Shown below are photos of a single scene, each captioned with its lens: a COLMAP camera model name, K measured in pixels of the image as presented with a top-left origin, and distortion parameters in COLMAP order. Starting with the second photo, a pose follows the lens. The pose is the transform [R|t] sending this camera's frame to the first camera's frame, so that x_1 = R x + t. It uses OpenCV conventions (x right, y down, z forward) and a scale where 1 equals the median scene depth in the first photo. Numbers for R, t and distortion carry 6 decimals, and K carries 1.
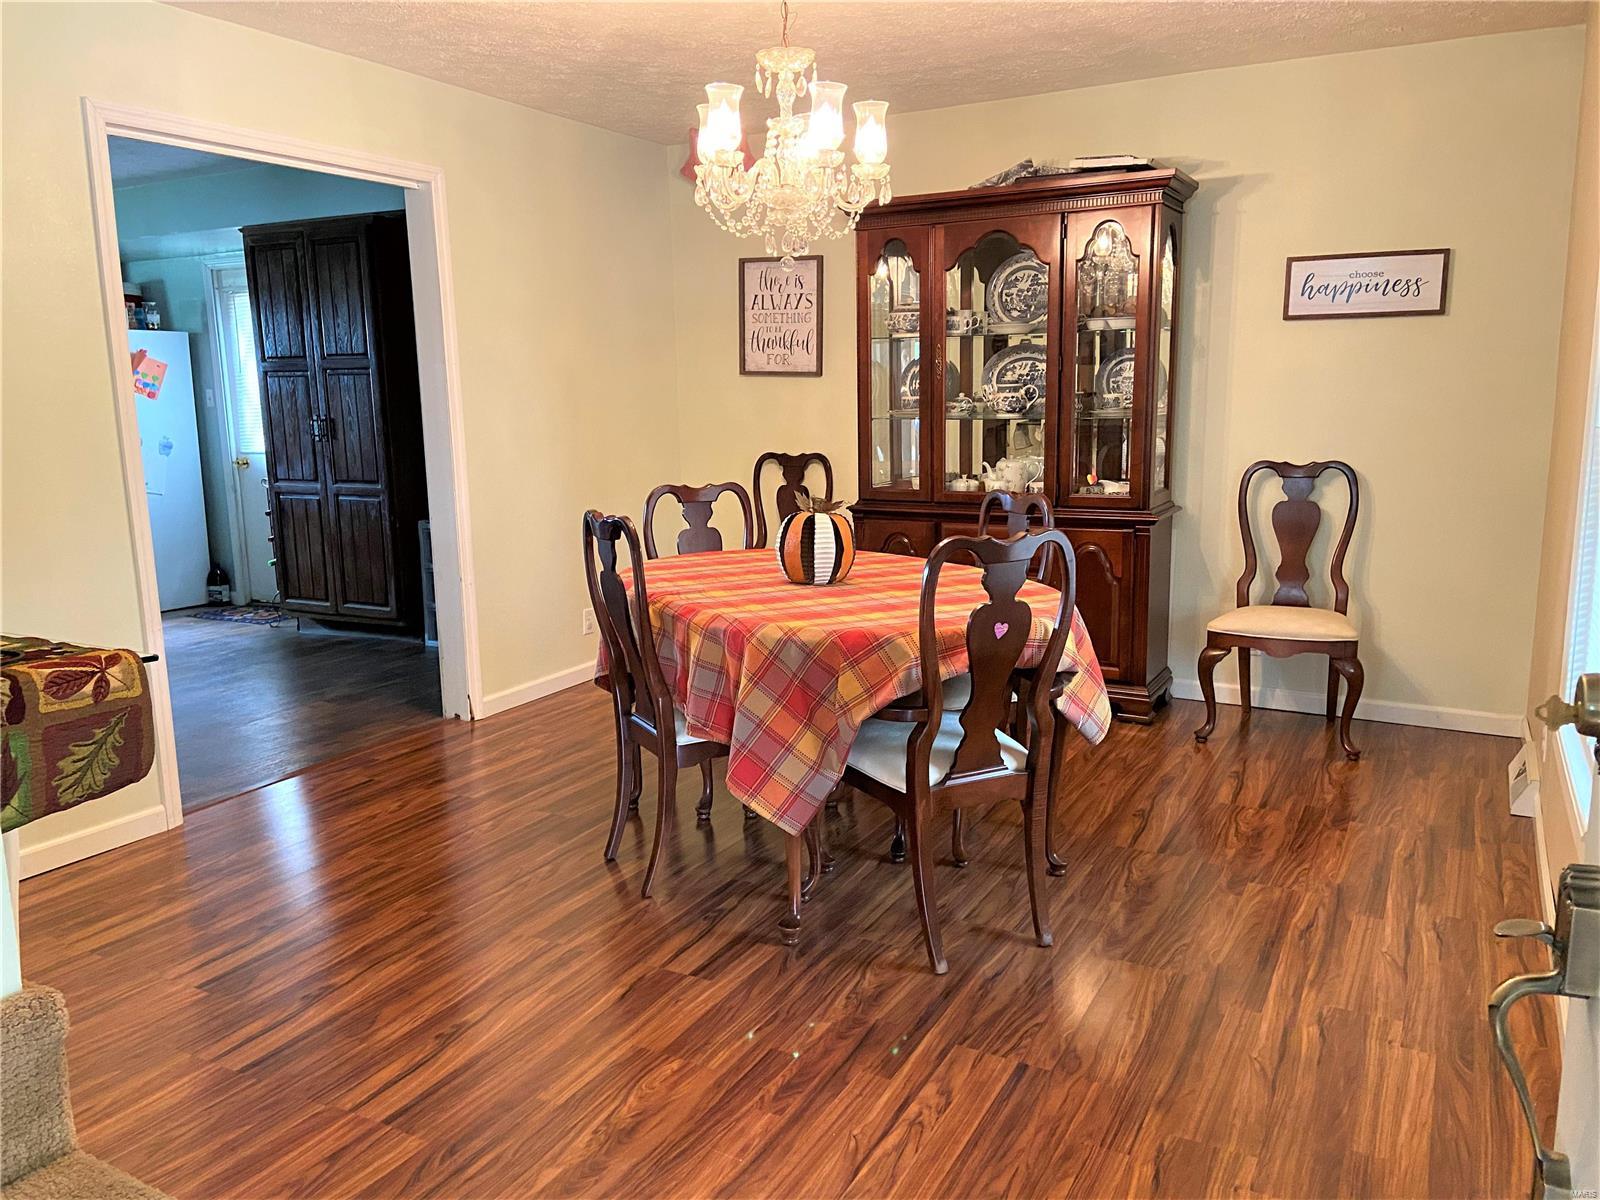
lens RADIAL K [[1205.6, 0, 803.2], [0, 1205.6, 595.0], [0, 0, 1]] dist [0.122826, -0.142217]
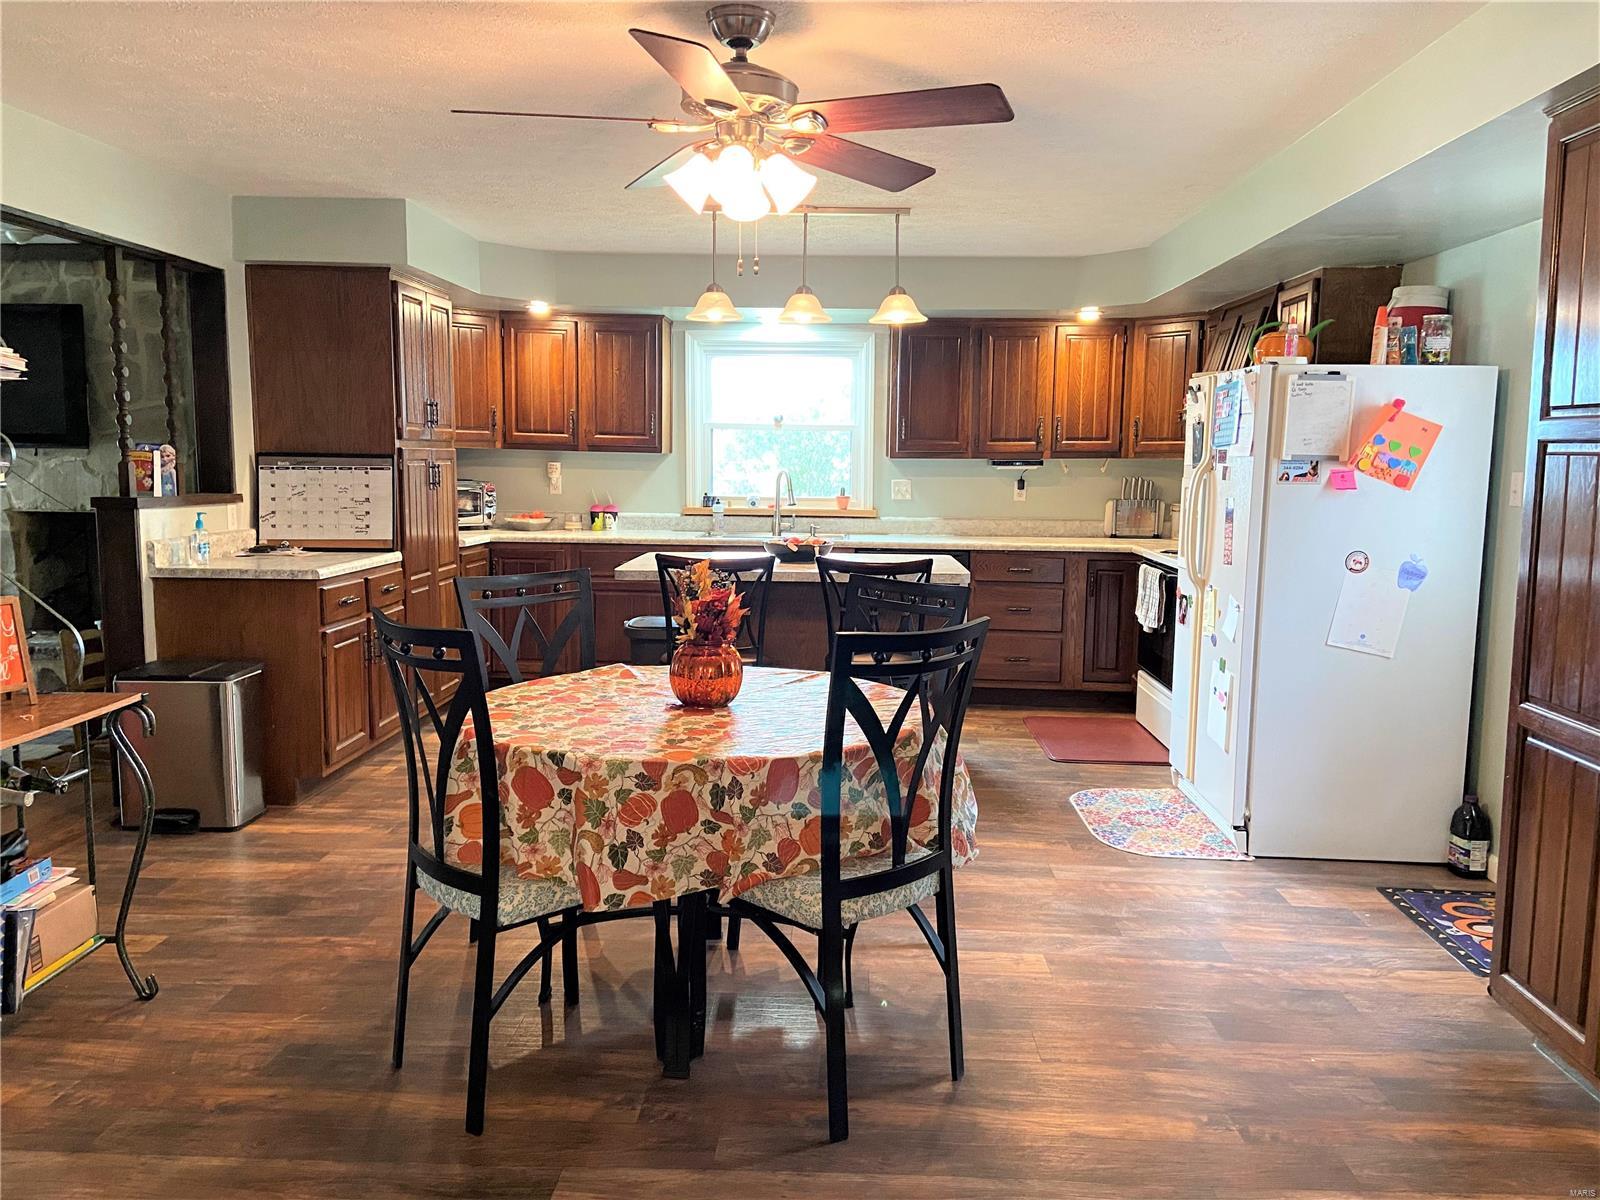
lens RADIAL K [[1205.6, 0, 803.6], [0, 1205.6, 588.5], [0, 0, 1]] dist [0.122826, -0.142217]
pose [[0.434935, 0.119338, -0.892519, -0.147991], [-0.166963, 0.984679, 0.050297, -0.099695], [0.884847, 0.127141, 0.448197, 0.532719]]
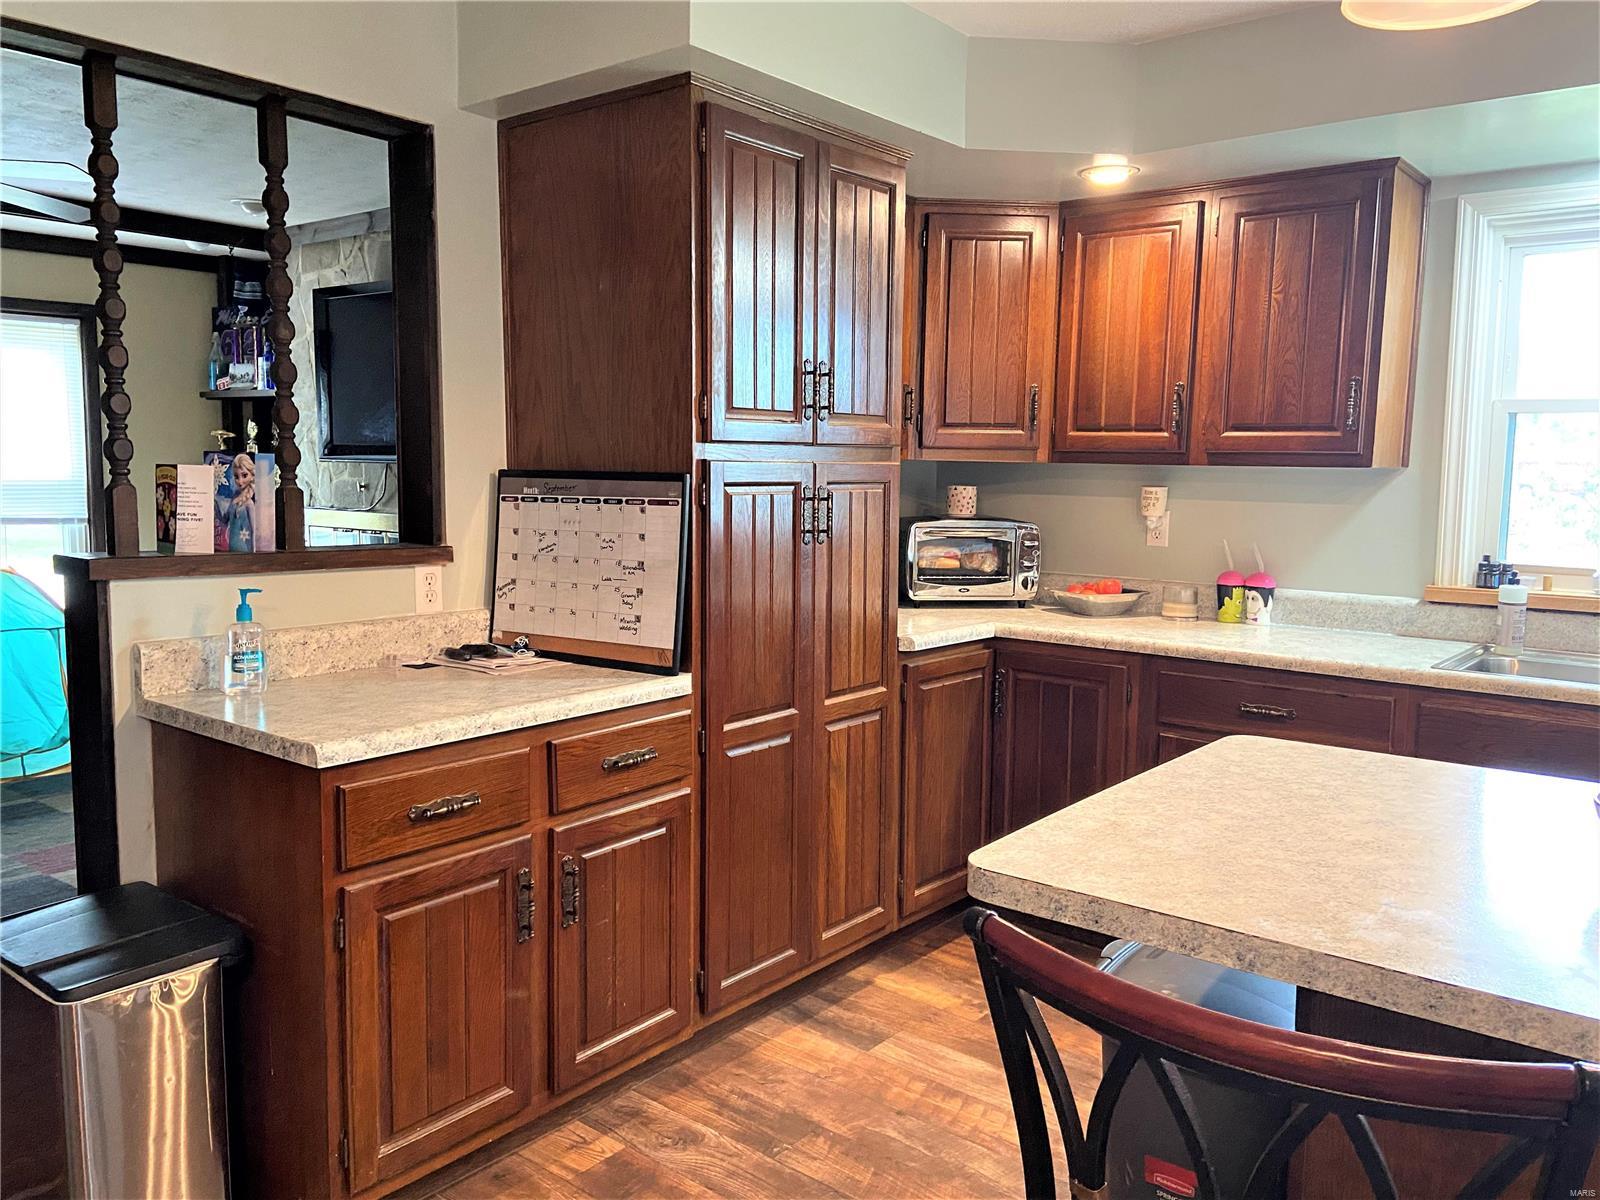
lens RADIAL K [[1205.6, 0, 811.9], [0, 1205.6, 585.9], [0, 0, 1]] dist [0.122826, -0.142217]
pose [[-0.190517, 0.112279, -0.975242, -0.589587], [-0.171491, 0.974355, 0.145679, -0.126814], [0.966589, 0.195000, -0.166376, 0.735837]]
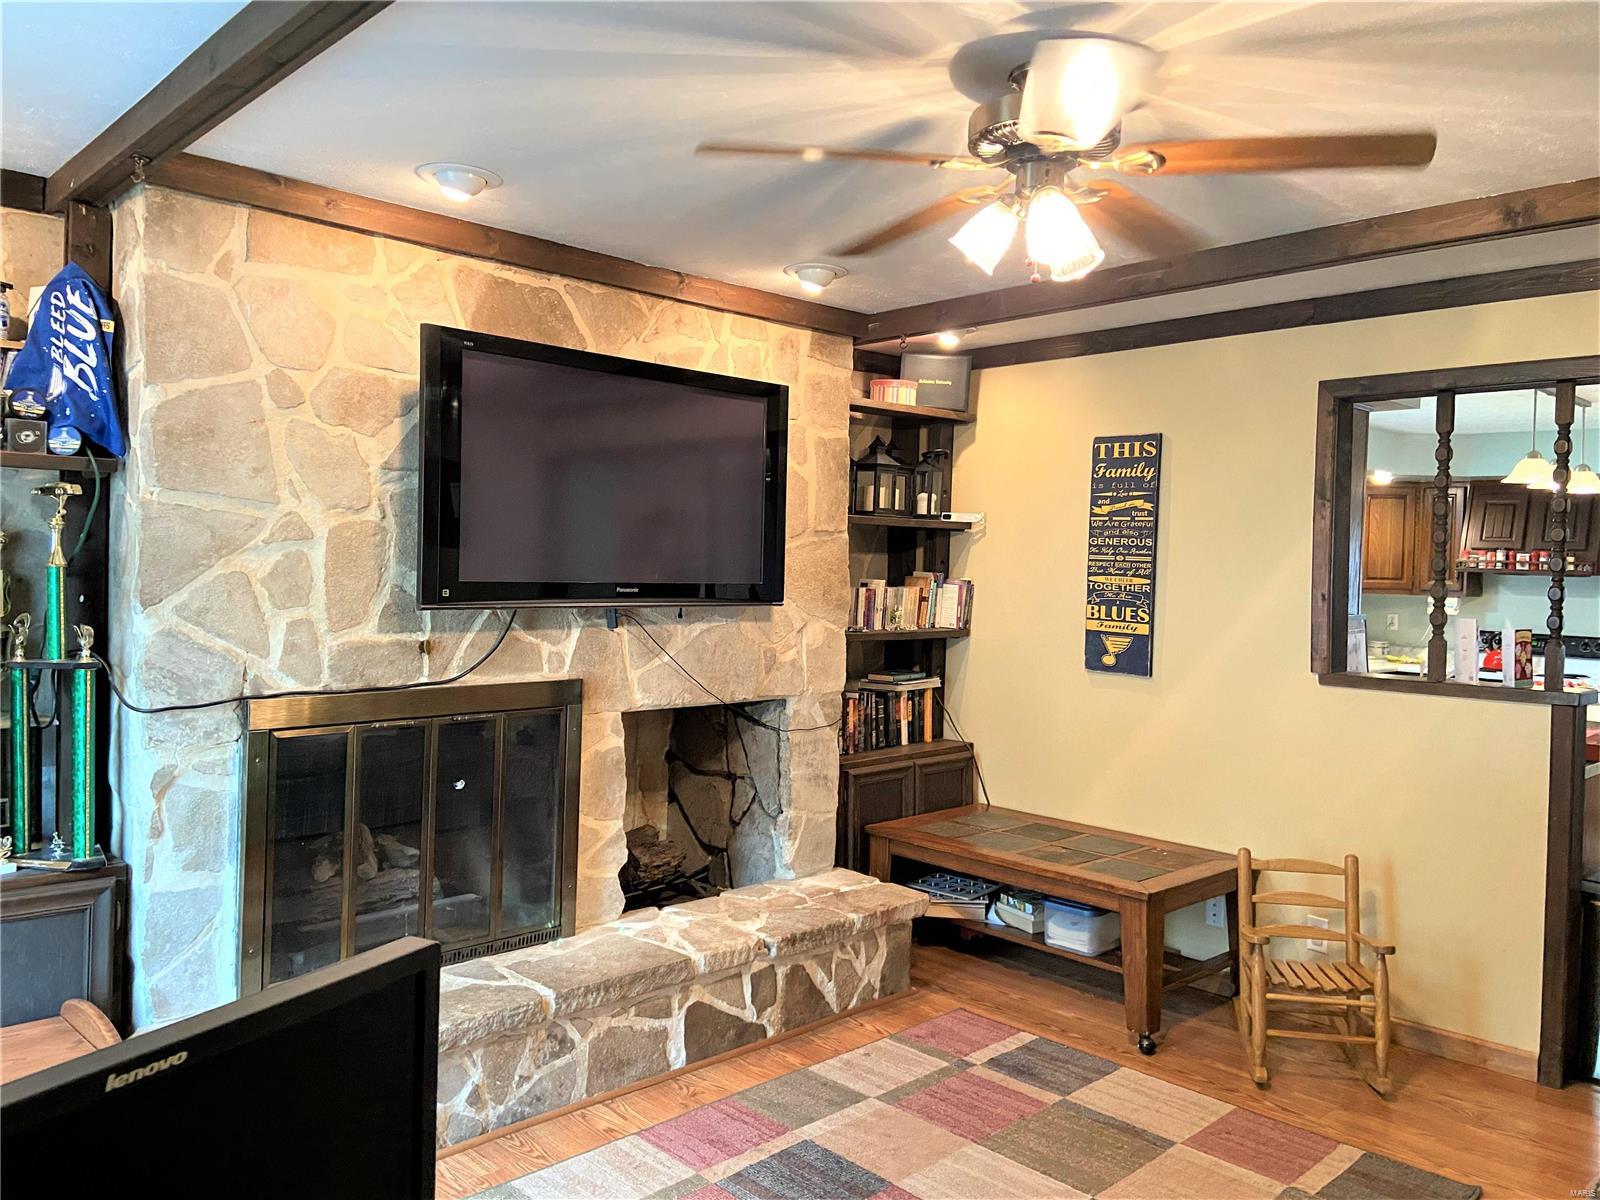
lens RADIAL K [[1205.6, 0, 809.7], [0, 1205.6, 588.7], [0, 0, 1]] dist [0.122826, -0.142217]
pose [[0.947037, 0.045542, -0.317878, -1.003253], [-0.091167, 0.987293, -0.130160, -0.001021], [0.307911, 0.152246, 0.939155, -0.078250]]
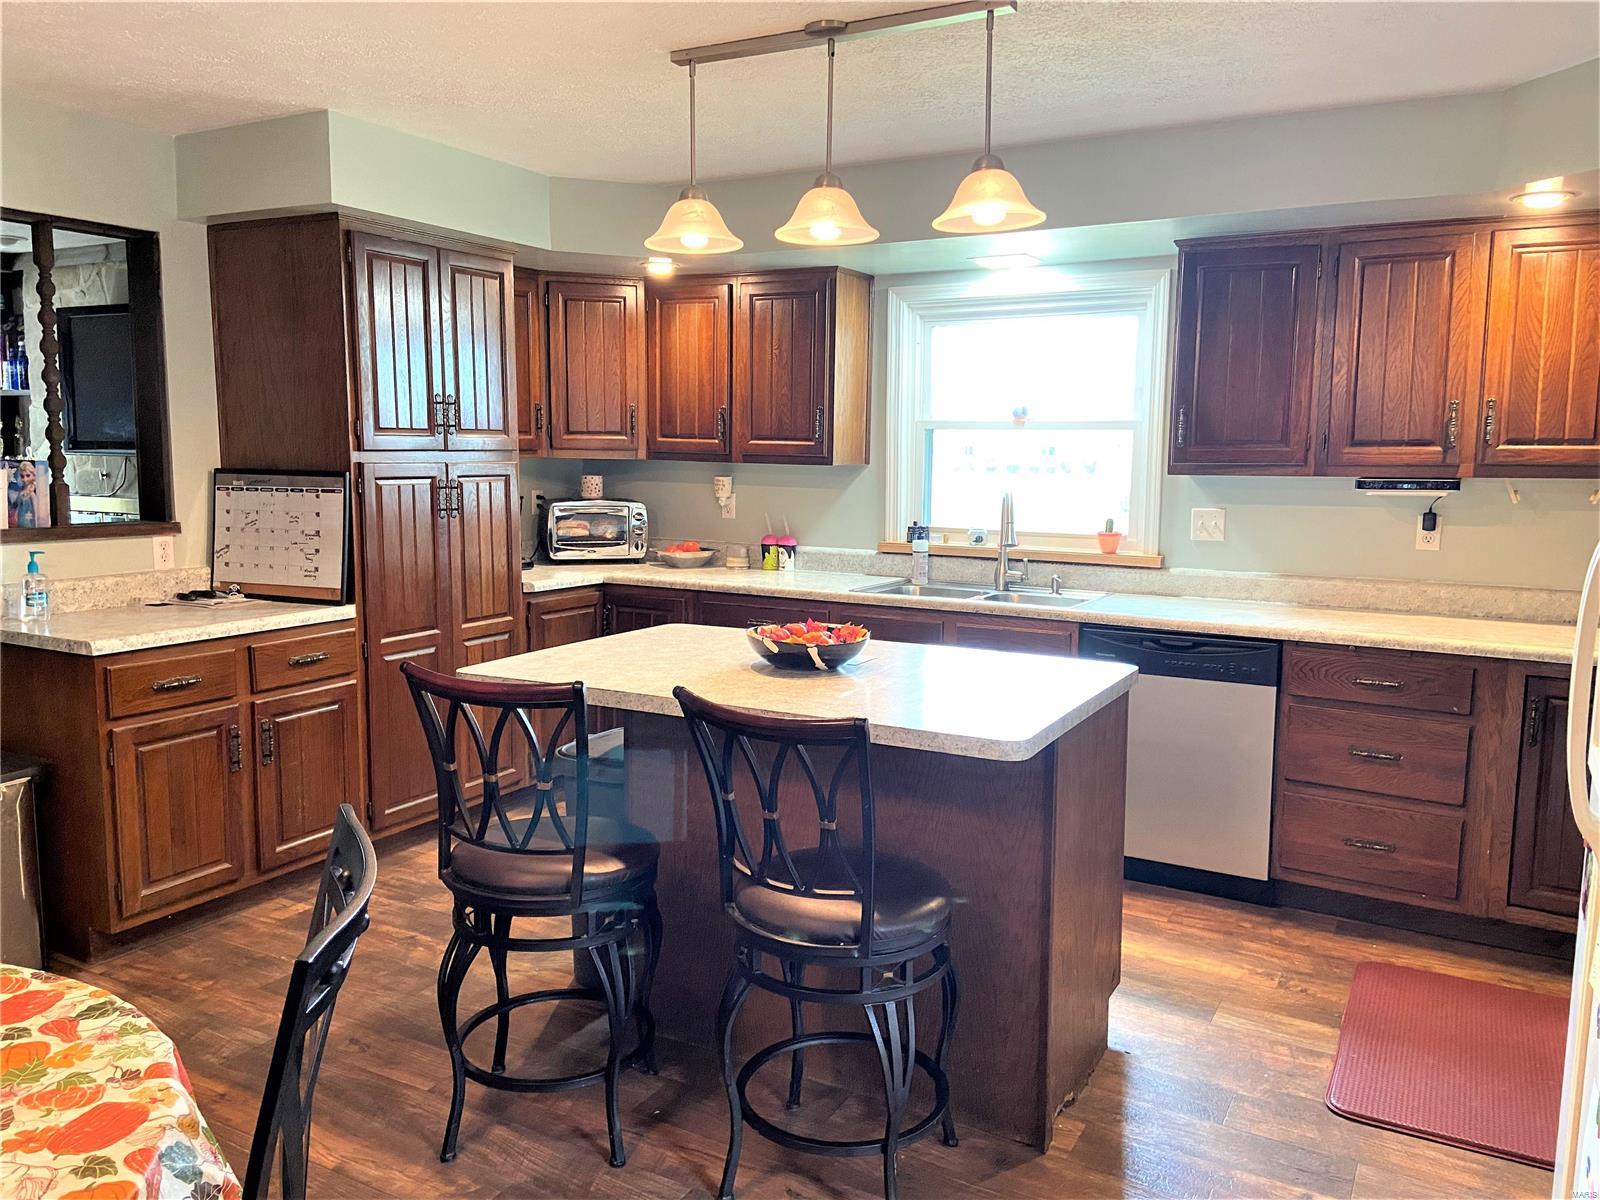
lens RADIAL K [[1205.6, 0, 807.1], [0, 1205.6, 586.9], [0, 0, 1]] dist [0.122826, -0.142217]
pose [[-0.021741, 0.133042, -0.990872, -0.392229], [-0.174620, 0.975366, 0.134792, -0.160046], [0.984396, 0.175956, 0.002026, 0.843671]]
